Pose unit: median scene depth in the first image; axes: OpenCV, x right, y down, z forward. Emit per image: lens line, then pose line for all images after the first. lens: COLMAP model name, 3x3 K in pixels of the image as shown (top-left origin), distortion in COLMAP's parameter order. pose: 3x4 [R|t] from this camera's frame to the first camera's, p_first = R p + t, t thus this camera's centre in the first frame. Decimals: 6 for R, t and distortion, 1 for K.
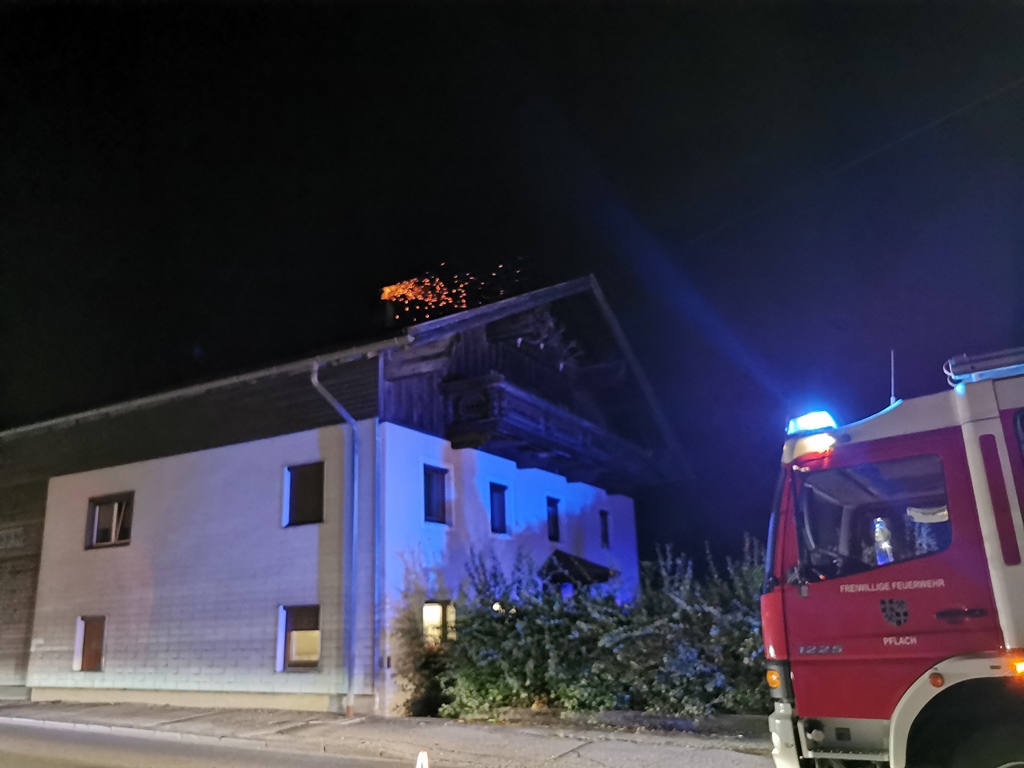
lens RADIAL K [[788.3, 0, 508.0], [0, 788.3, 398.2], [0, 0, 1]] dist [0.047174, -0.057472]
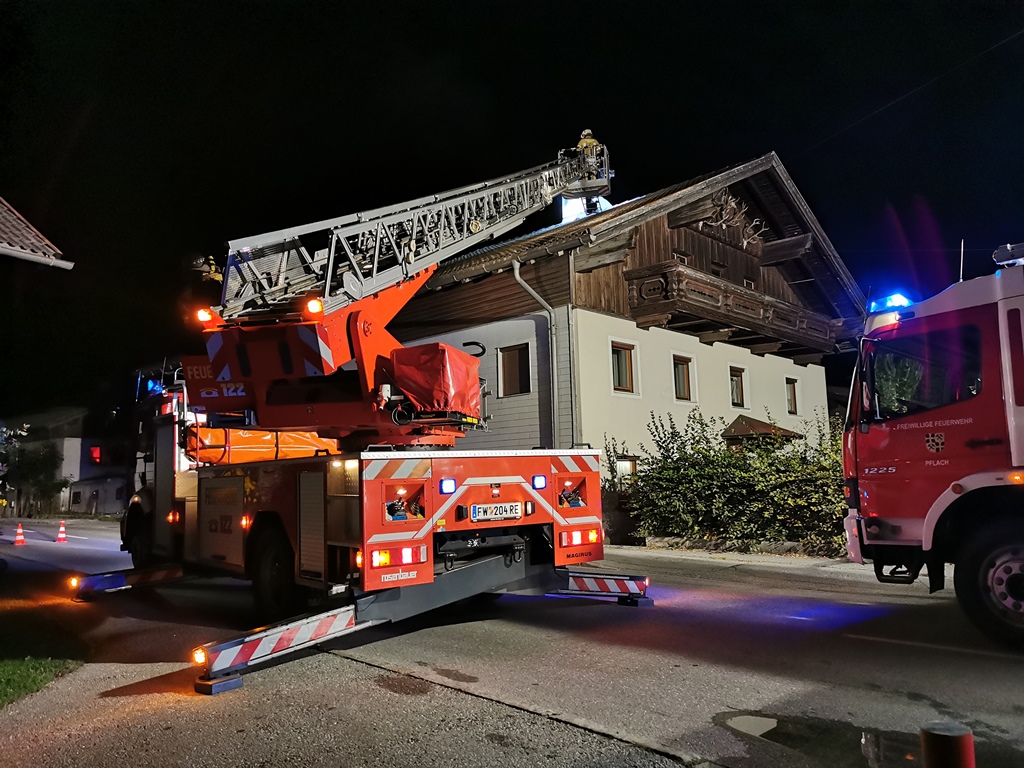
lens RADIAL K [[788.3, 0, 511.9], [0, 788.3, 384.9], [0, 0, 1]] dist [0.047174, -0.057472]
pose [[0.966313, -0.017149, -0.256796, 0.046495], [0.052996, 0.989653, 0.133332, -0.015889], [0.251853, -0.142450, 0.957224, -0.156048]]
